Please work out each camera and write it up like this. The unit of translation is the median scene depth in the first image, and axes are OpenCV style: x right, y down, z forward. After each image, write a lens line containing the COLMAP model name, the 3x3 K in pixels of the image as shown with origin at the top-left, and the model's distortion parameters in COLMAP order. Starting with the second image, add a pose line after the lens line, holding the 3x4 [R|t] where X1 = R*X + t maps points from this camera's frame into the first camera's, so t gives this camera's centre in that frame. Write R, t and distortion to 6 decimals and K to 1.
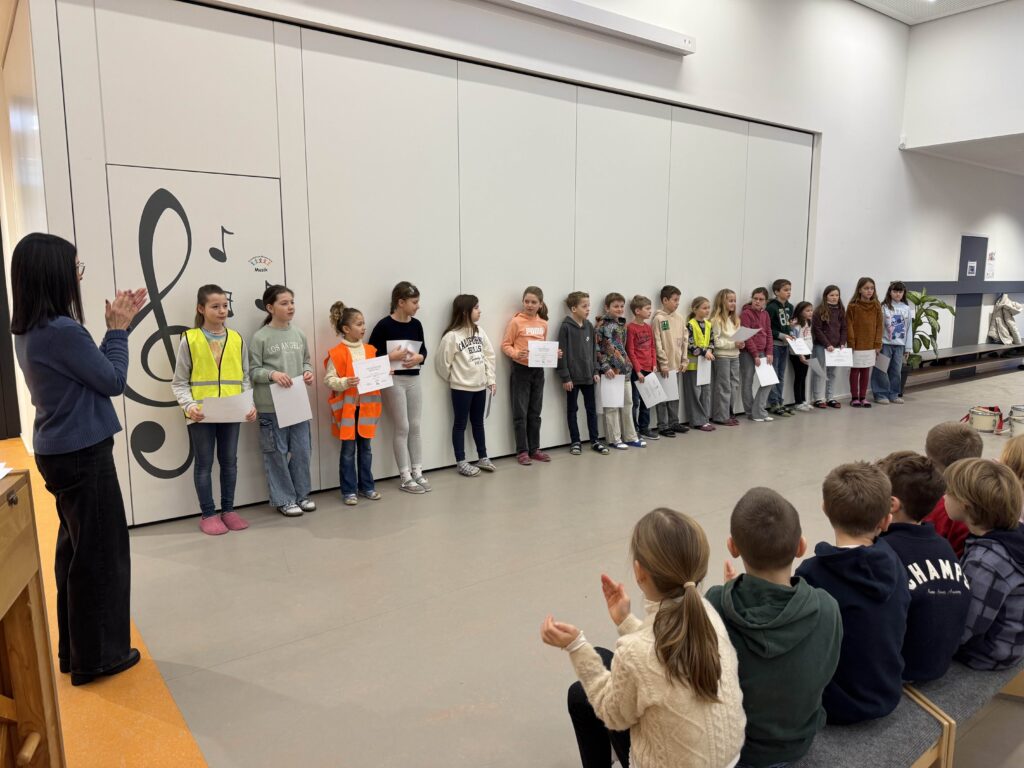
lens RADIAL K [[726.9, 0, 510.9], [0, 726.9, 385.7], [0, 0, 1]] dist [-0.001116, -0.006270]
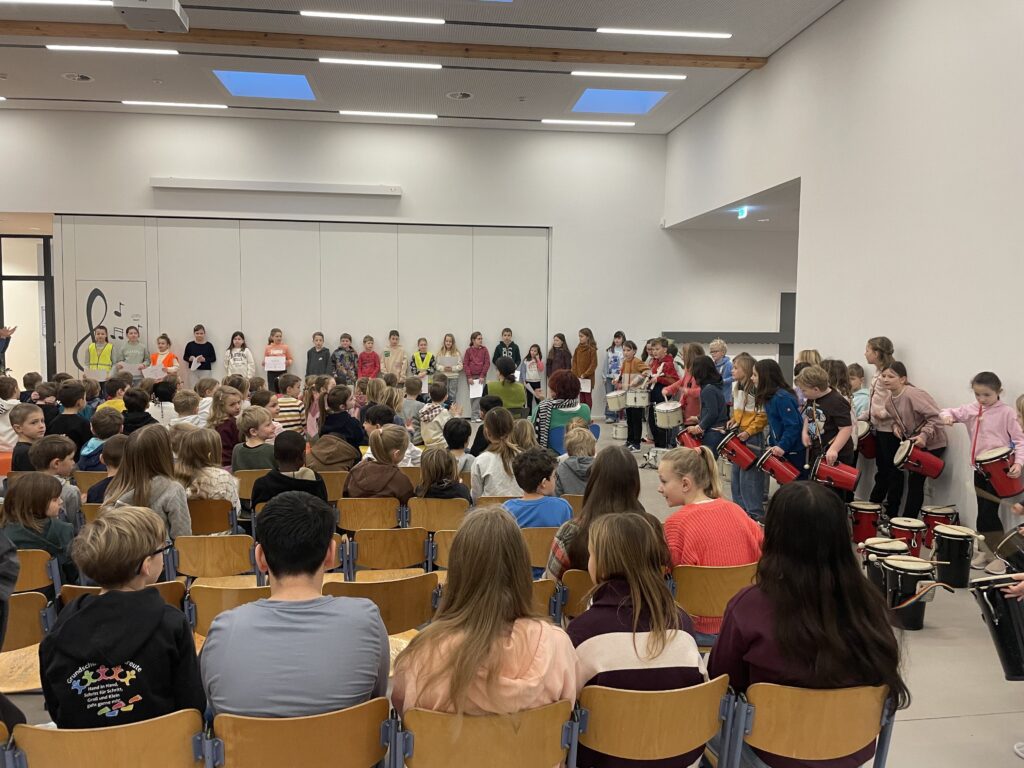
lens RADIAL K [[780.0, 0, 516.5], [0, 780.0, 374.3], [0, 0, 1]] dist [0.080976, -0.113615]
pose [[0.865906, 0.041272, -0.498500, 1.422598], [-0.082618, 0.994703, -0.061156, 0.050079], [0.493336, 0.094141, 0.864730, -0.418293]]
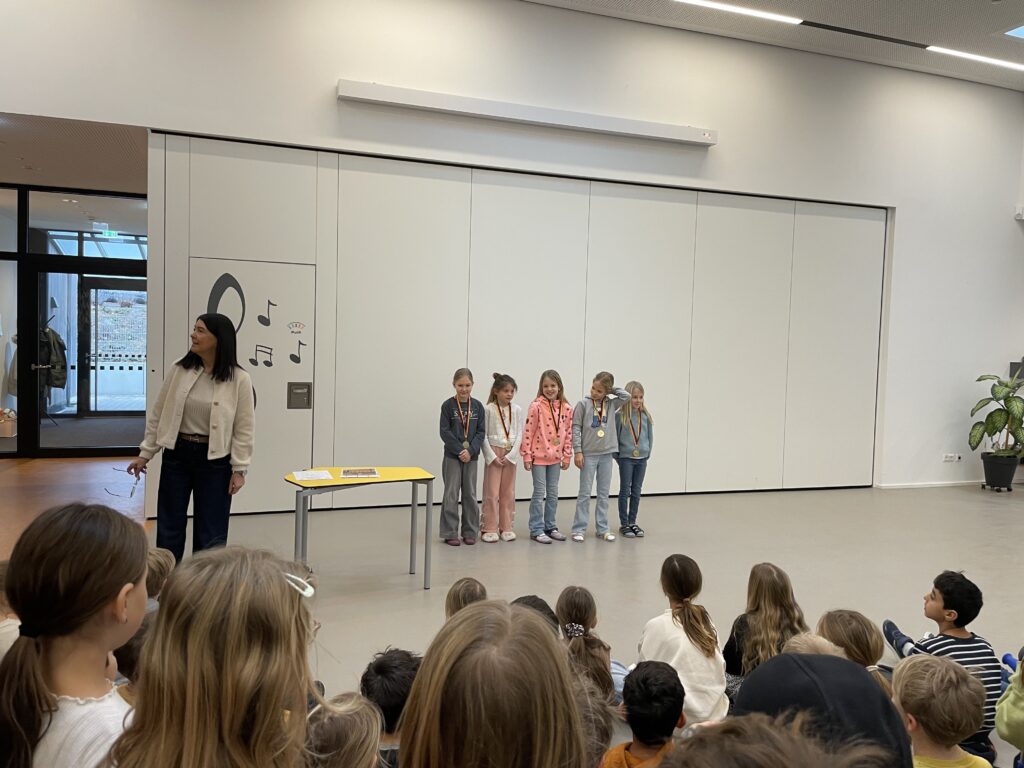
lens RADIAL K [[780.0, 0, 510.7], [0, 780.0, 374.5], [0, 0, 1]] dist [0.080976, -0.113615]
pose [[0.953535, 0.043956, -0.298057, 0.325066], [-0.074496, 0.992979, -0.091887, 0.013566], [0.291926, 0.109822, 0.950115, -0.167962]]
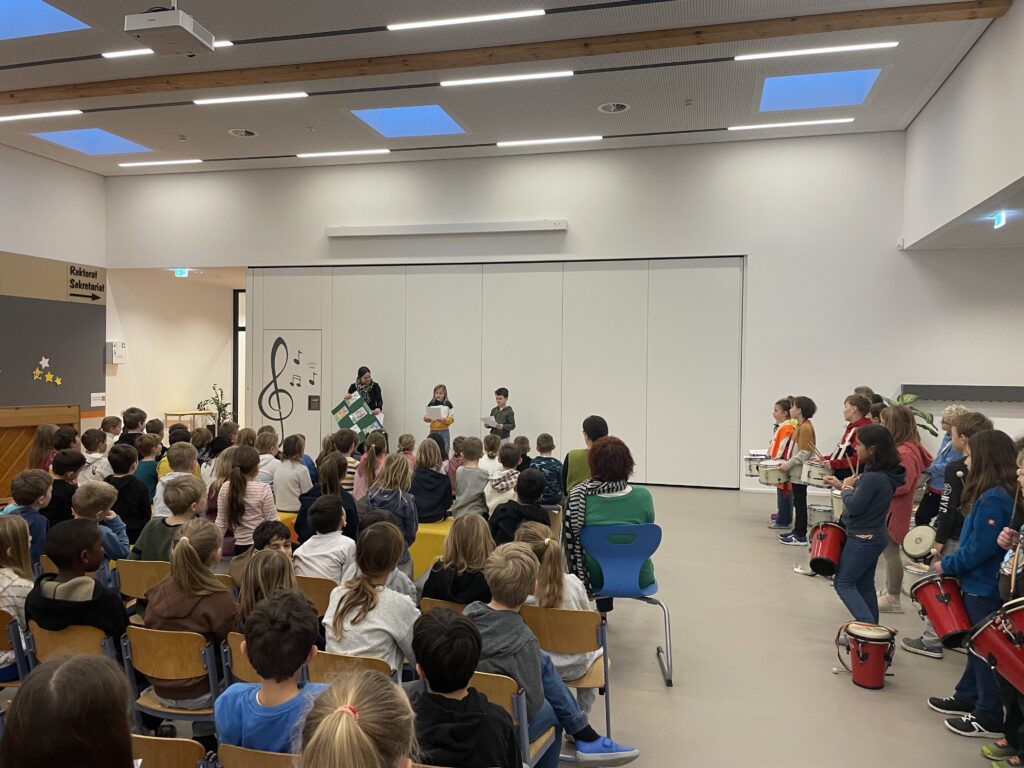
lens RADIAL K [[780.0, 0, 505.1], [0, 780.0, 375.4], [0, 0, 1]] dist [0.080976, -0.113615]
pose [[0.620717, 0.017229, -0.783845, 1.468205], [-0.126955, 0.988773, -0.078801, -0.008474], [0.773687, 0.148427, 0.615936, -0.065790]]
